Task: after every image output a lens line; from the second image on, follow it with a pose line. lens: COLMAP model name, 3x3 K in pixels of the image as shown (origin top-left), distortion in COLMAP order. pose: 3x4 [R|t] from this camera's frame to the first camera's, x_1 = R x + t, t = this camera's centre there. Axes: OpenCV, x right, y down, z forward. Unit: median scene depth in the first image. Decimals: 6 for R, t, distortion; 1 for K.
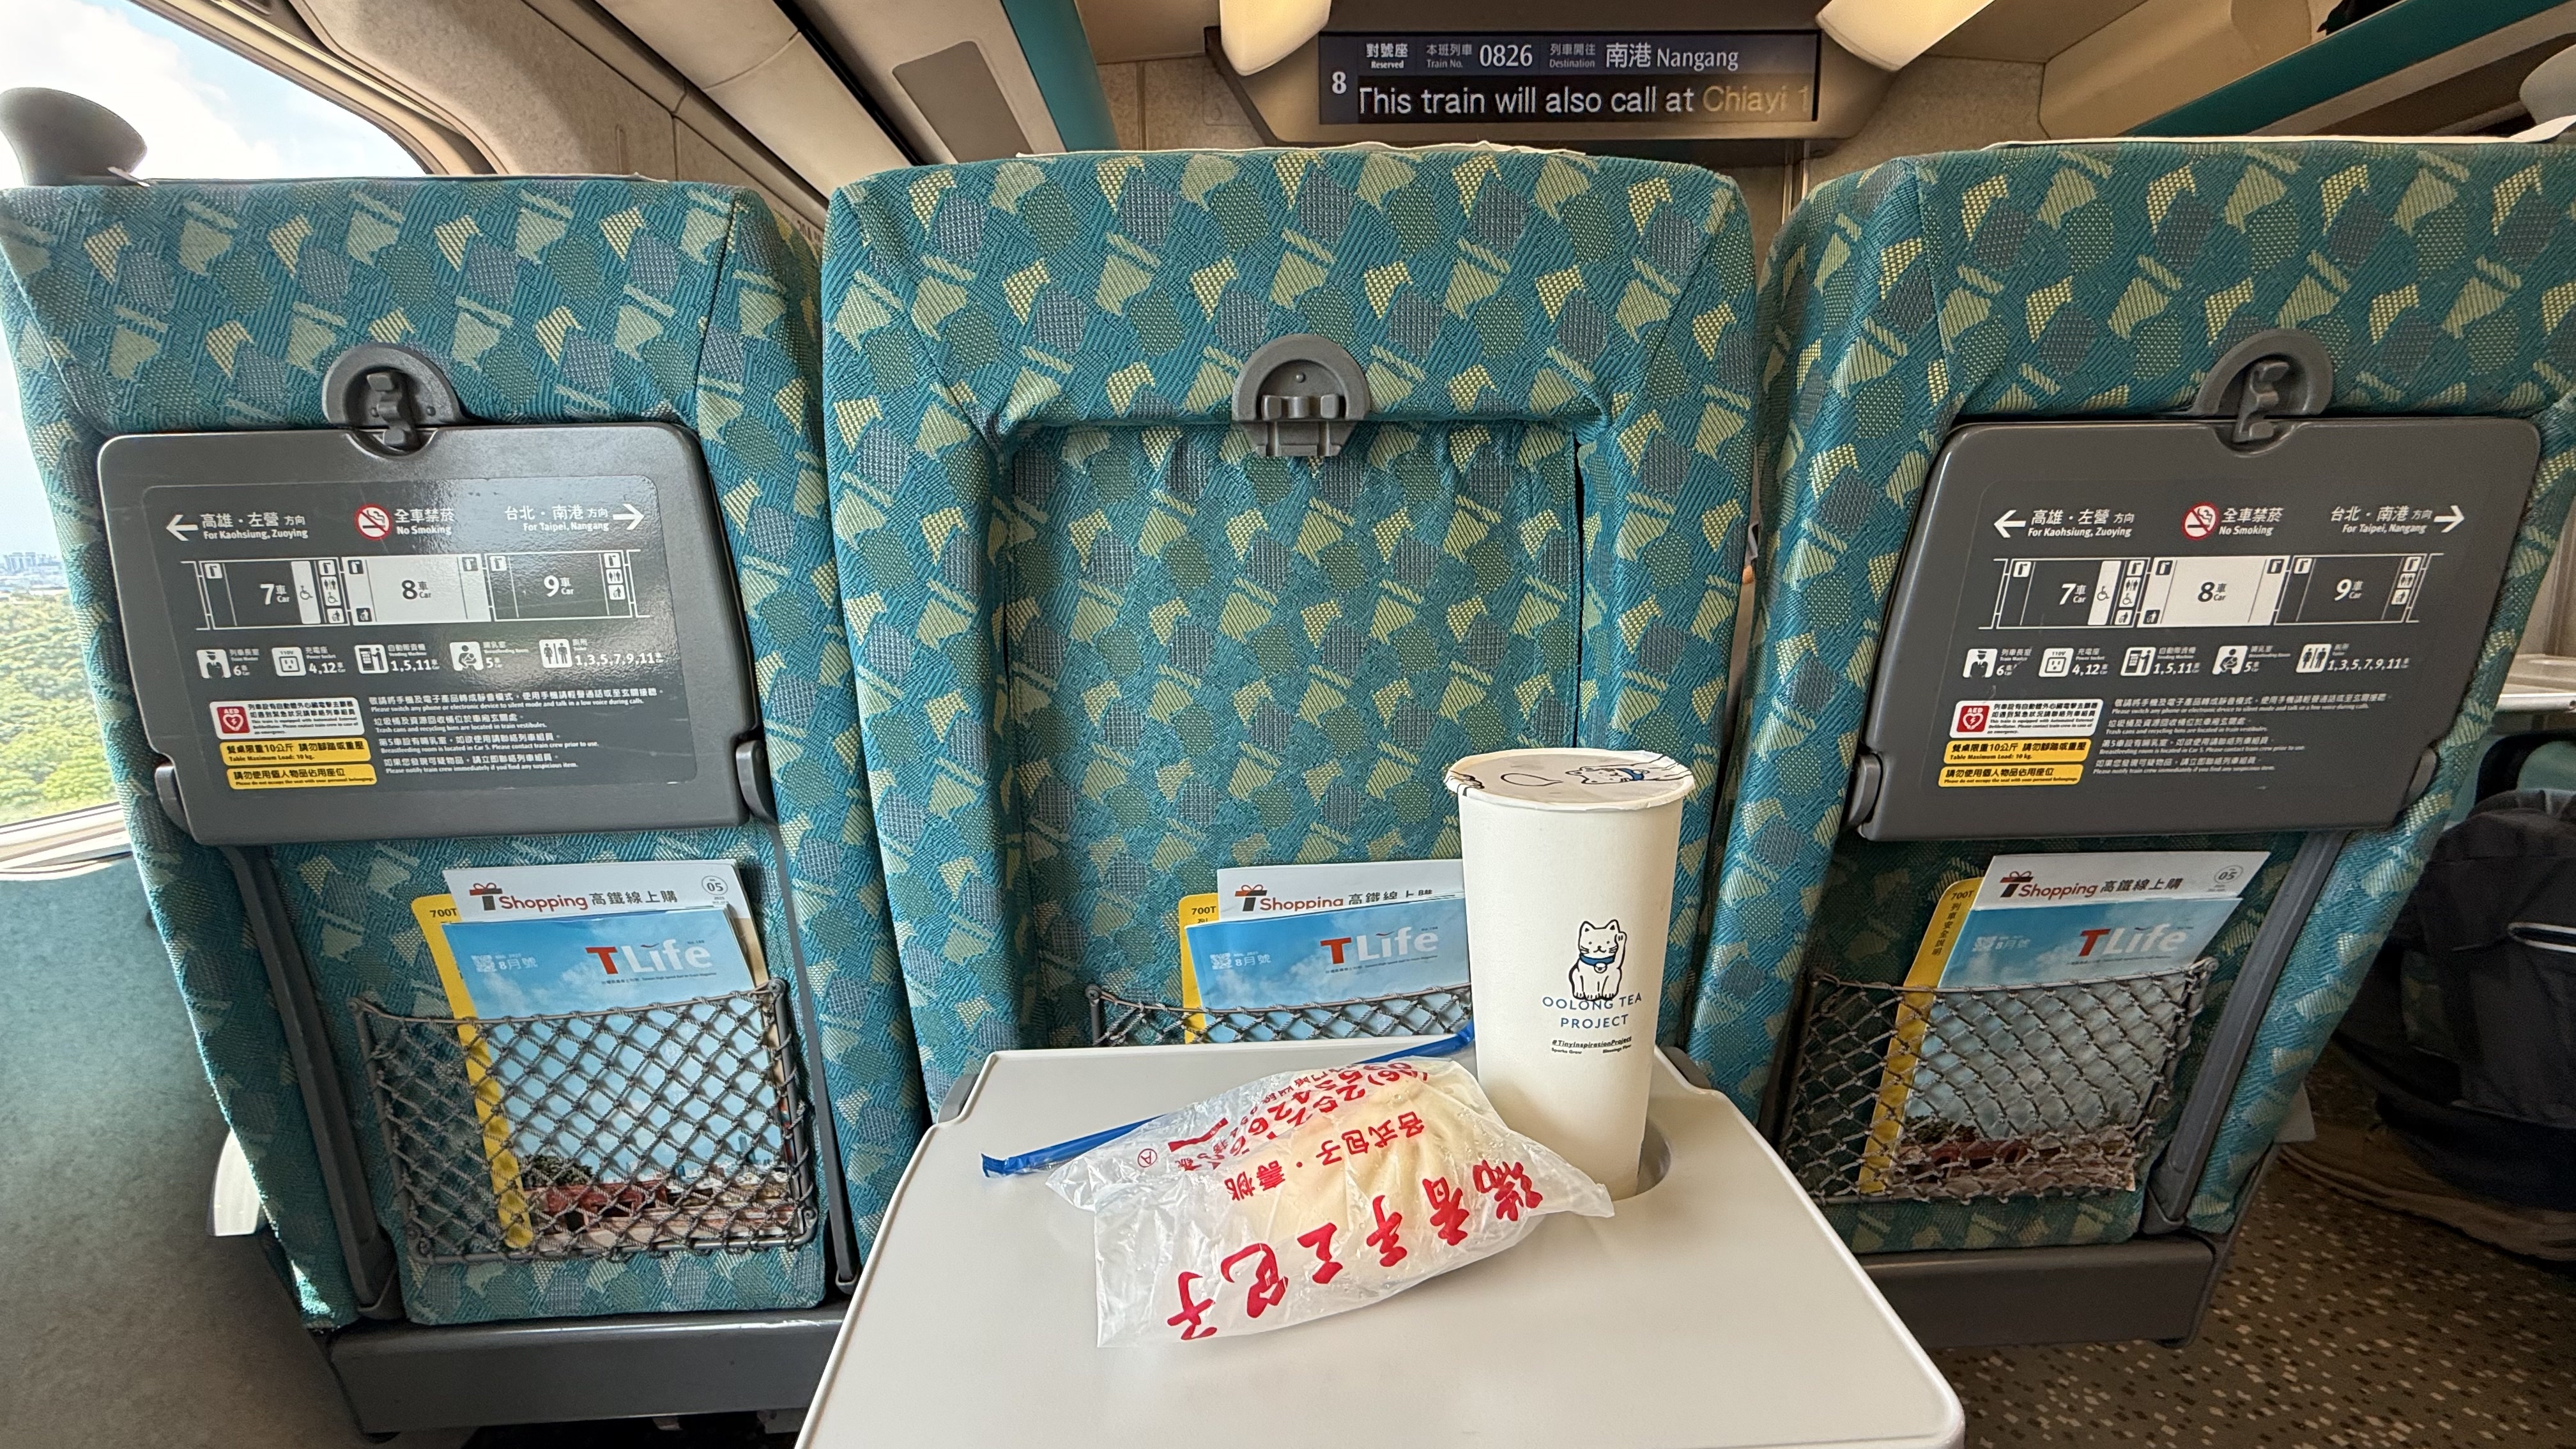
lens RADIAL K [[1040.3, 0, 1288.0], [0, 1040.3, 724.5], [0, 0, 1]] dist [0.000964, 0.000192]
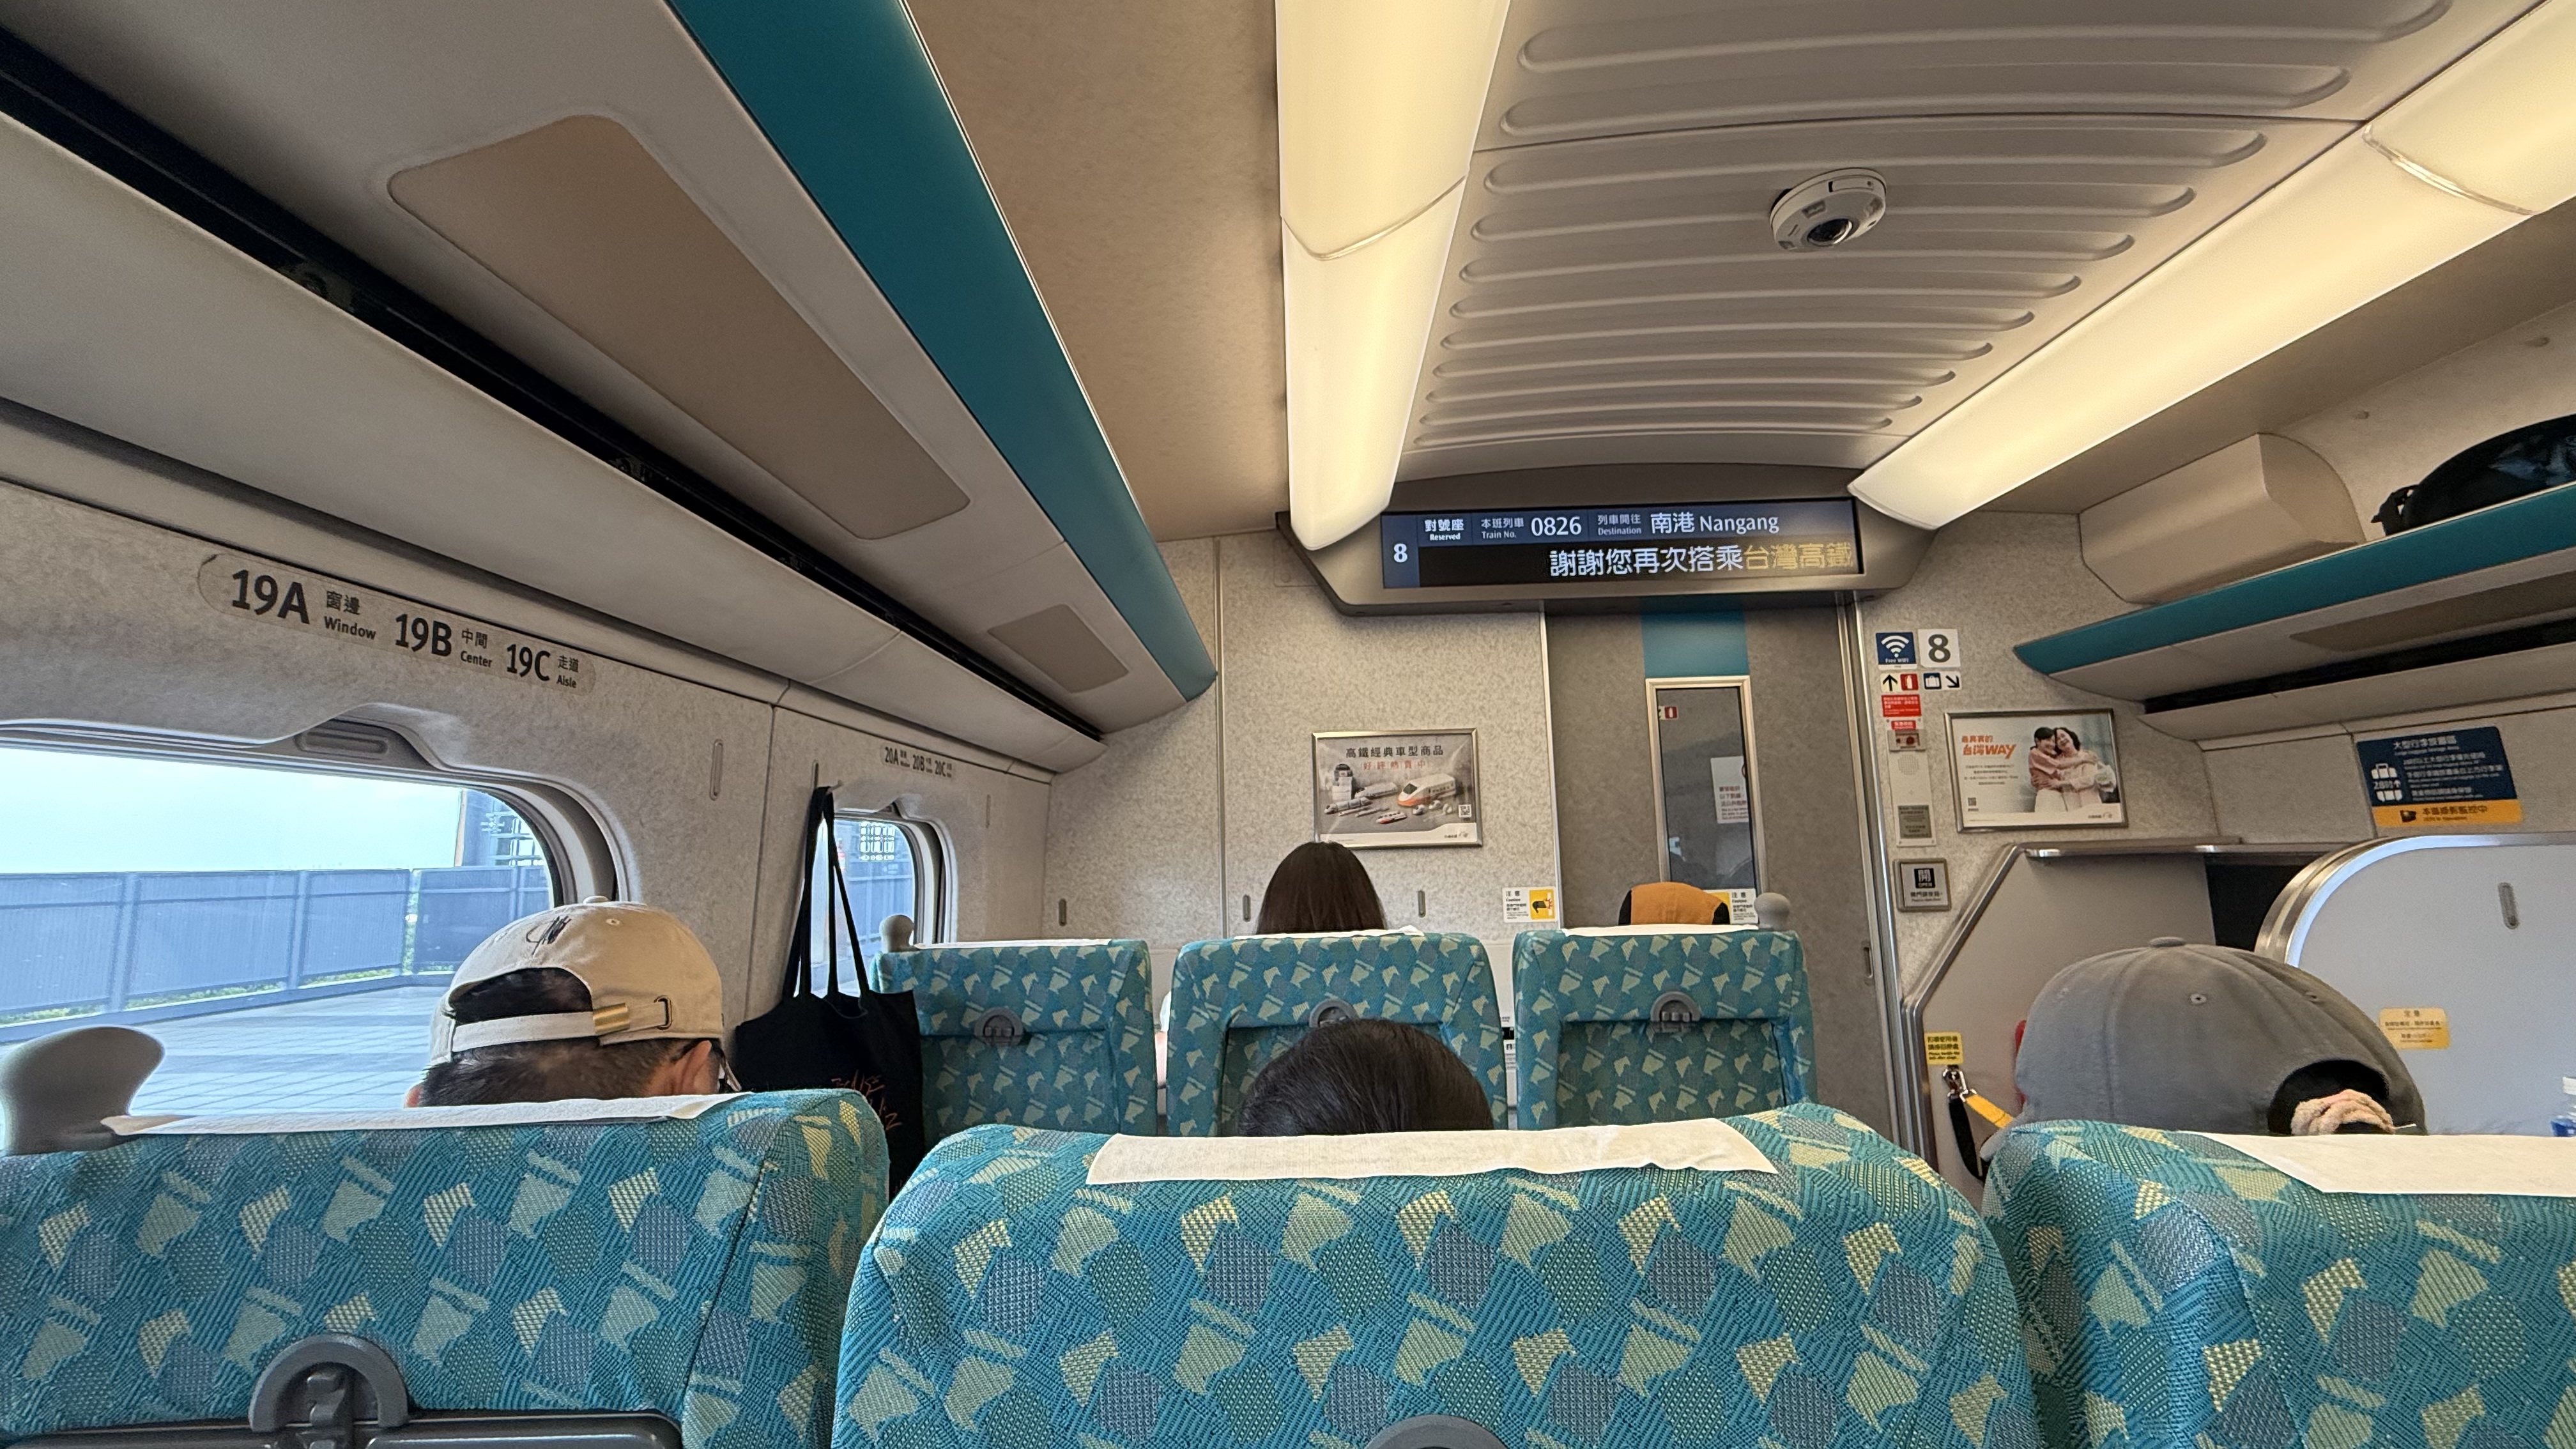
lens RADIAL K [[1040.3, 0, 1288.0], [0, 1040.3, 724.5], [0, 0, 1]] dist [0.000964, 0.000192]
pose [[0.998298, -0.015932, -0.056106, -0.041328], [-0.001197, 0.956170, -0.292810, -0.592132], [0.058312, 0.292379, 0.954523, 0.091451]]
